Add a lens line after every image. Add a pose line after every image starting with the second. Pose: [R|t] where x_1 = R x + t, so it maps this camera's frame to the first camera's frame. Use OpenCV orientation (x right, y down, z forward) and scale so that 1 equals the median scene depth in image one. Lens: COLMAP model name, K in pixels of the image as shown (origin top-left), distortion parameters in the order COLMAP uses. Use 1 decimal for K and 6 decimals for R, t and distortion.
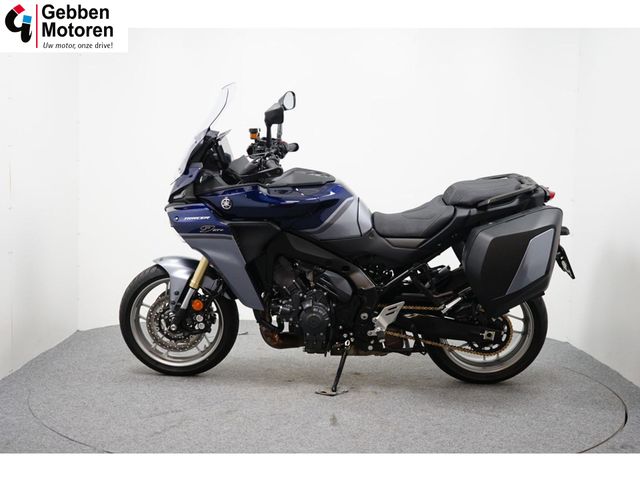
lens RADIAL K [[875.3, 0, 320.0], [0, 875.3, 239.0], [0, 0, 1]] dist [-0.010589, 0.000000]
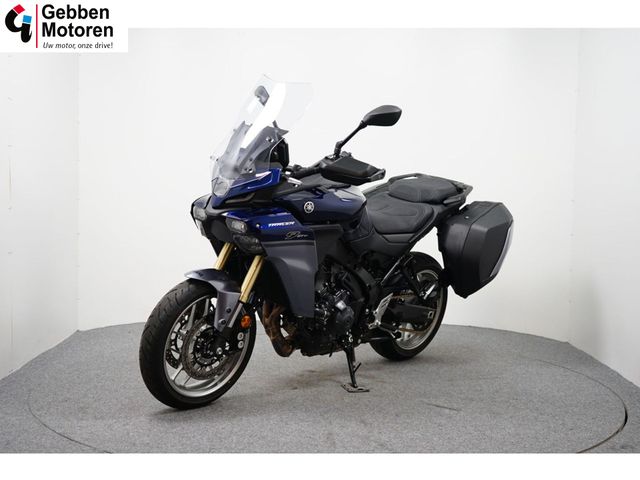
lens RADIAL K [[875.3, 0, 320.1], [0, 875.3, 239.8], [0, 0, 1]] dist [-0.010589, 0.000000]
pose [[0.646153, -0.056532, 0.761111, -0.782285], [0.038781, 0.998397, 0.041233, -0.041991], [-0.762222, 0.002874, 0.647309, 0.370473]]
